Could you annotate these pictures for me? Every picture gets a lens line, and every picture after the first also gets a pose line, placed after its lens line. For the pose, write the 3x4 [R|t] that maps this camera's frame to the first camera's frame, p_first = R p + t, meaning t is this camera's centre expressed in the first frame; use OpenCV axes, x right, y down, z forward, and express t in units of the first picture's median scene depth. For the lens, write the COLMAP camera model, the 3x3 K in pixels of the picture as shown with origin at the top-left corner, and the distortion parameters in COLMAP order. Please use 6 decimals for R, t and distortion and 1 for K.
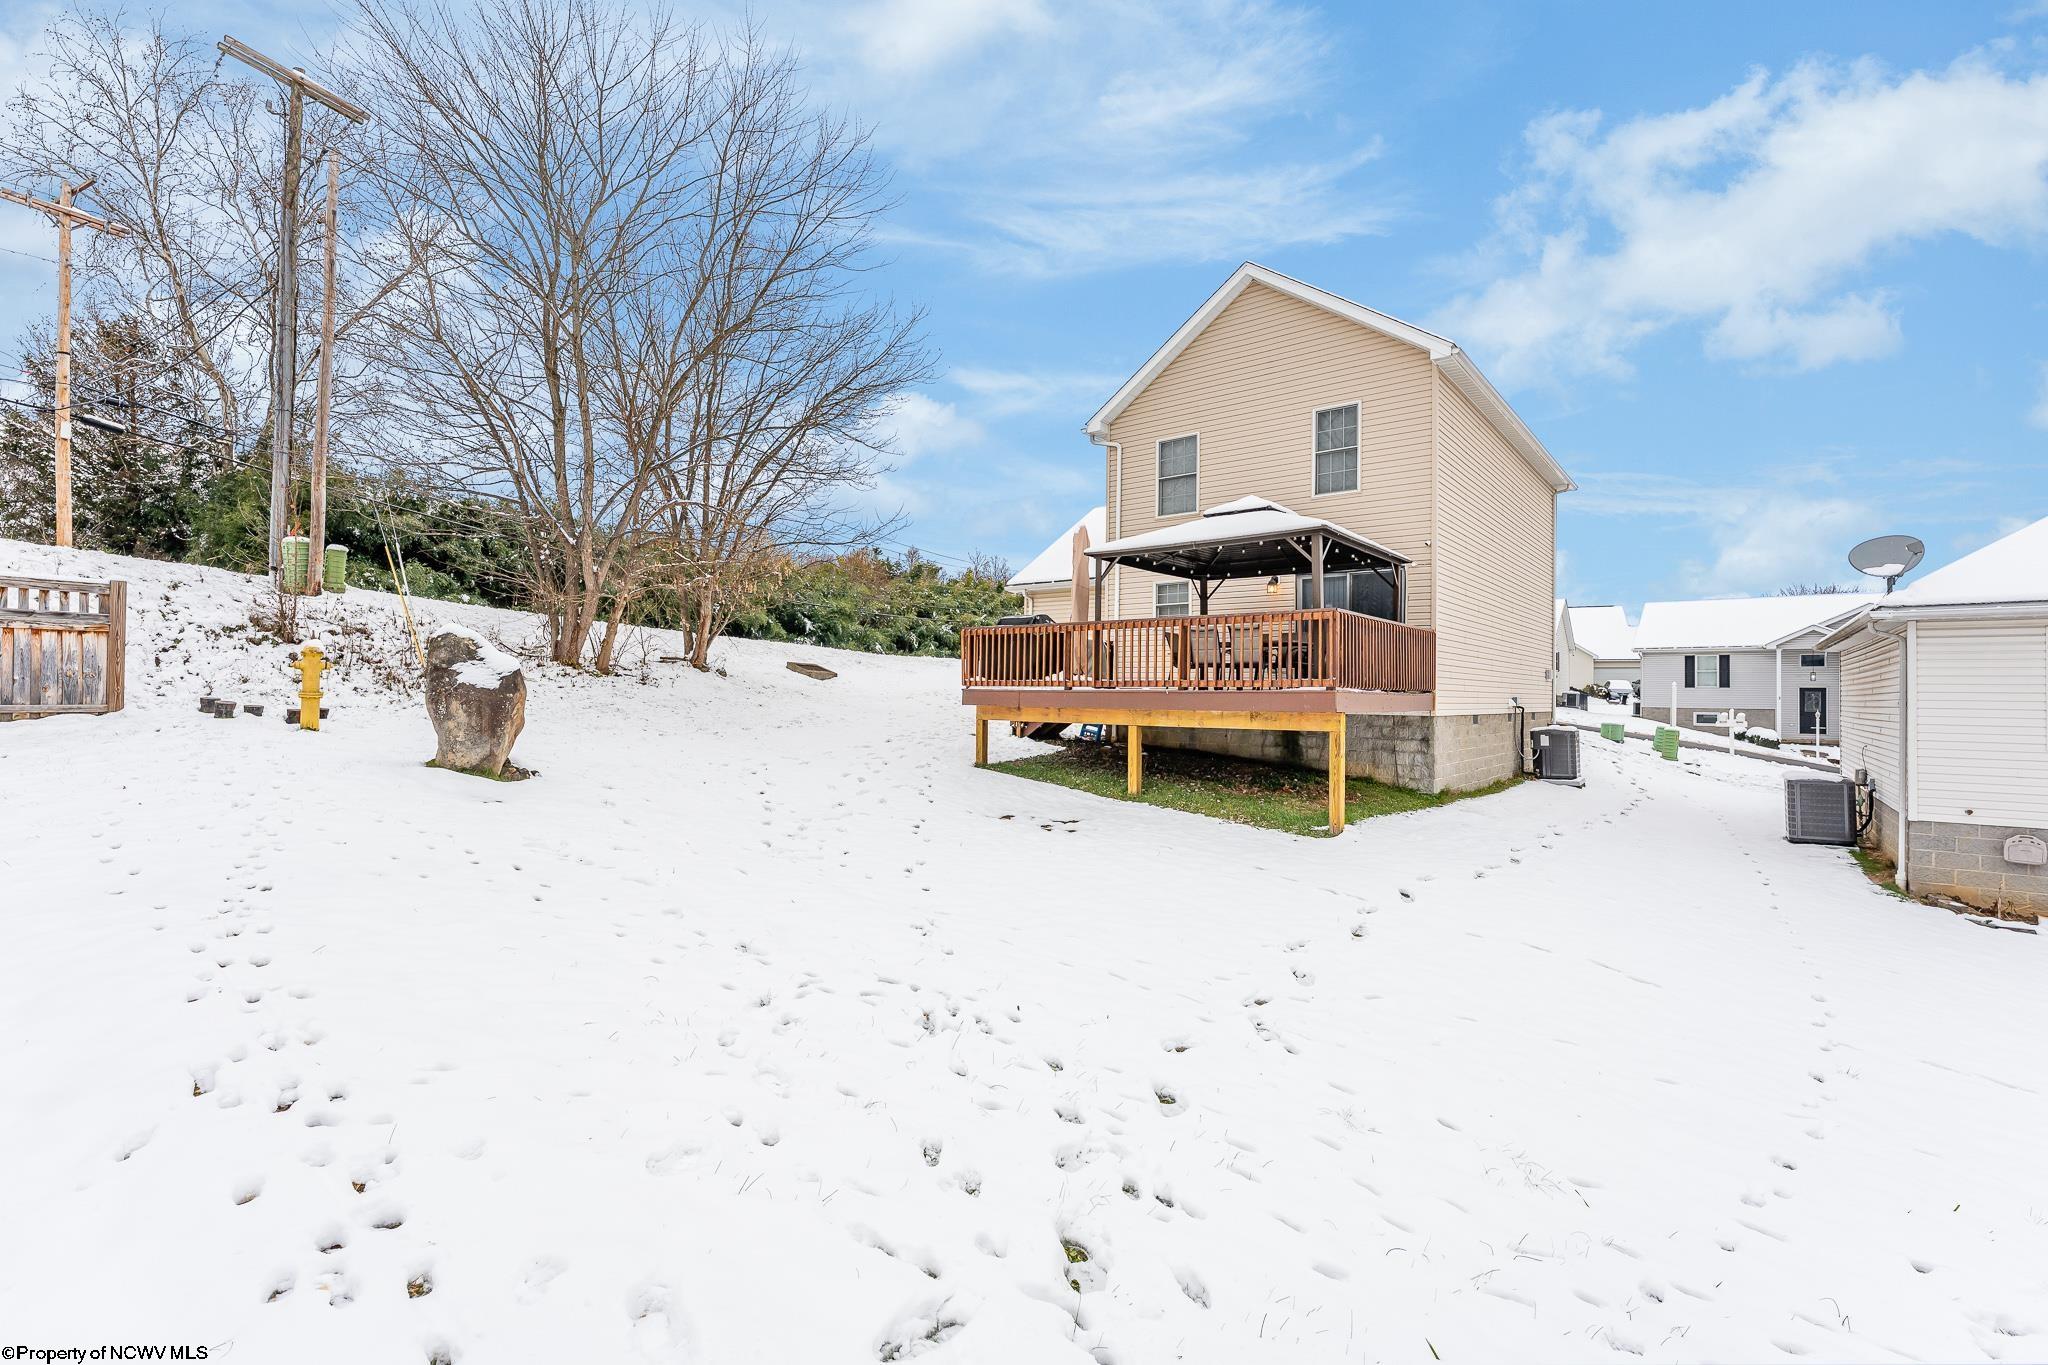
lens RADIAL K [[934.4, 0, 1016.8], [0, 934.4, 685.8], [0, 0, 1]] dist [0.001348, 0.000170]
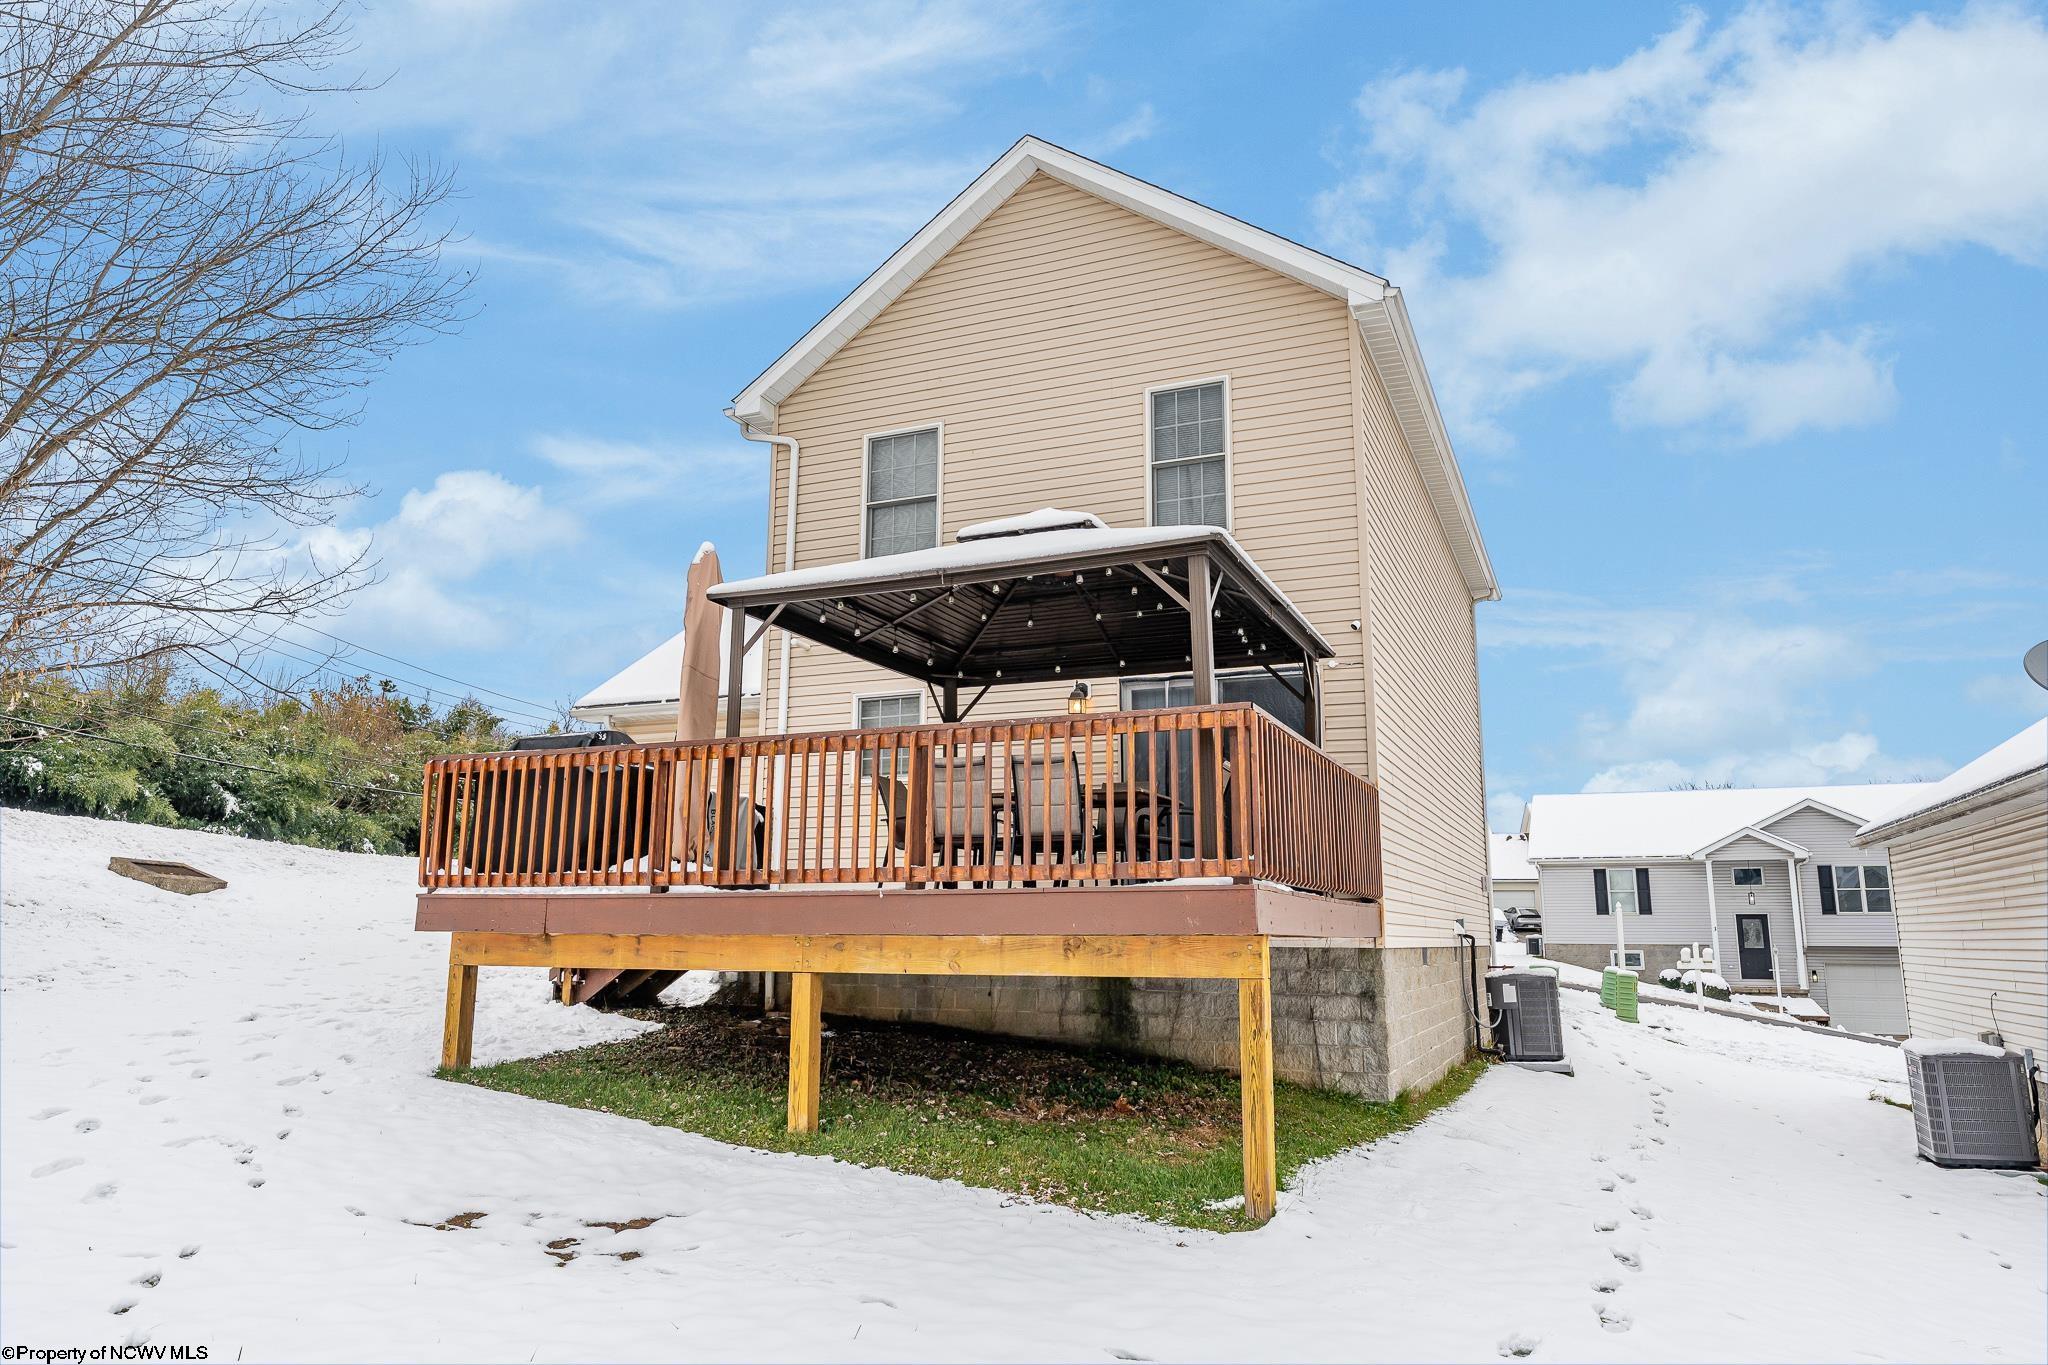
lens RADIAL K [[1361.5, 0, 1020.3], [0, 1361.5, 675.9], [0, 0, 1]] dist [0.006279, -0.001241]
pose [[0.963887, 0.044841, 0.262508, 0.042212], [0.002523, 0.984140, -0.177374, 0.016606], [-0.266298, 0.171631, 0.948487, 0.295073]]
